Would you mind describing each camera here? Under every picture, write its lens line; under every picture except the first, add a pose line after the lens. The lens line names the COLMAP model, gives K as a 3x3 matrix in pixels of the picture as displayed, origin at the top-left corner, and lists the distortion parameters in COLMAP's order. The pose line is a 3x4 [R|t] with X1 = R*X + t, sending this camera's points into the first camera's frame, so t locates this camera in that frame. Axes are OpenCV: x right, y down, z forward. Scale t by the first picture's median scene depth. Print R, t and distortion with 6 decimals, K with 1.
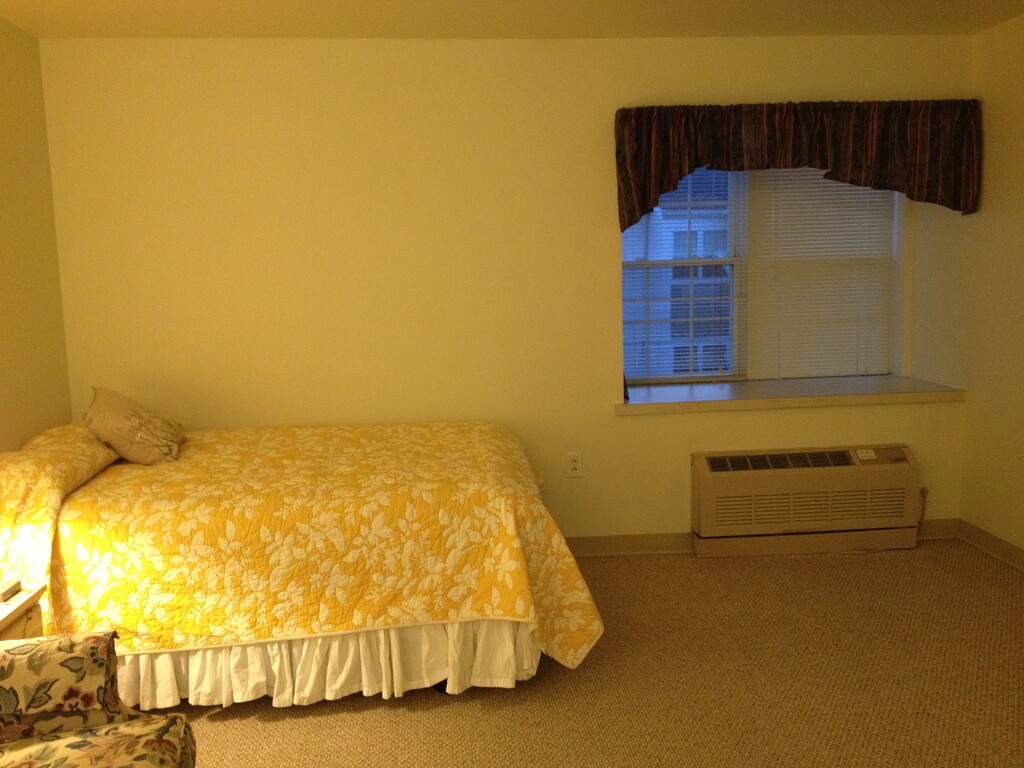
lens RADIAL K [[995.7, 0, 512.0], [0, 995.7, 384.0], [0, 0, 1]] dist [0.120895, -0.268236]
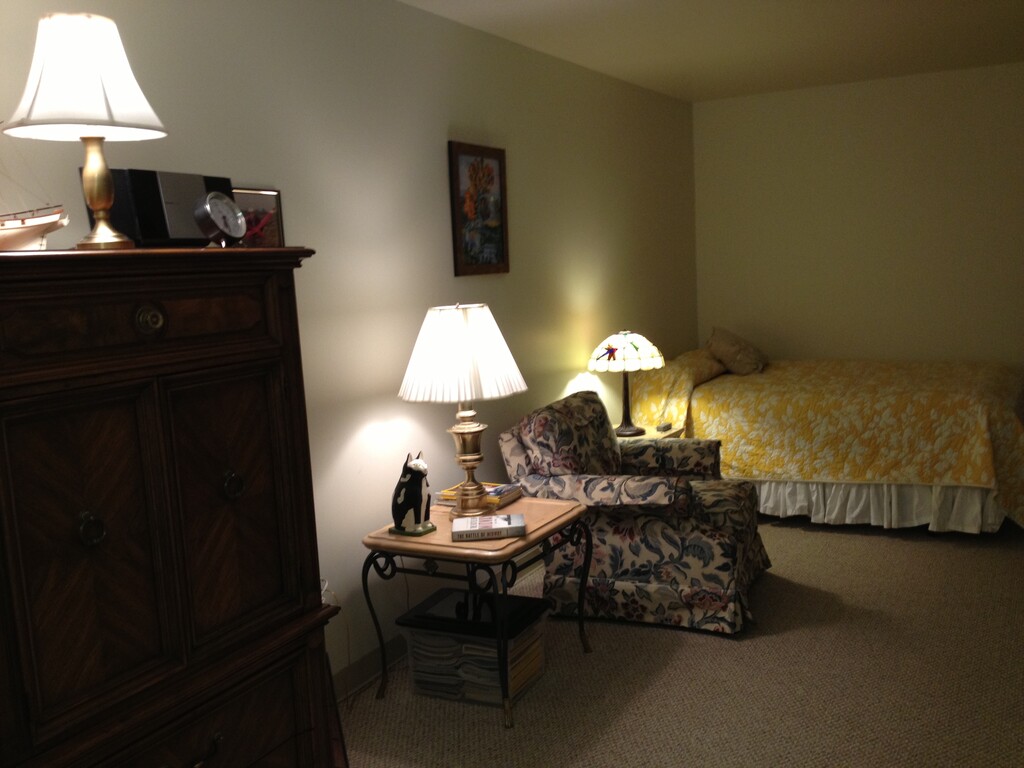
lens RADIAL K [[995.7, 0, 512.0], [0, 995.7, 384.0], [0, 0, 1]] dist [0.120895, -0.268236]
pose [[0.832475, 0.052390, -0.551580, 0.233361], [-0.039687, 0.998601, 0.034951, 0.062362], [0.552639, -0.007206, 0.833389, -0.584279]]
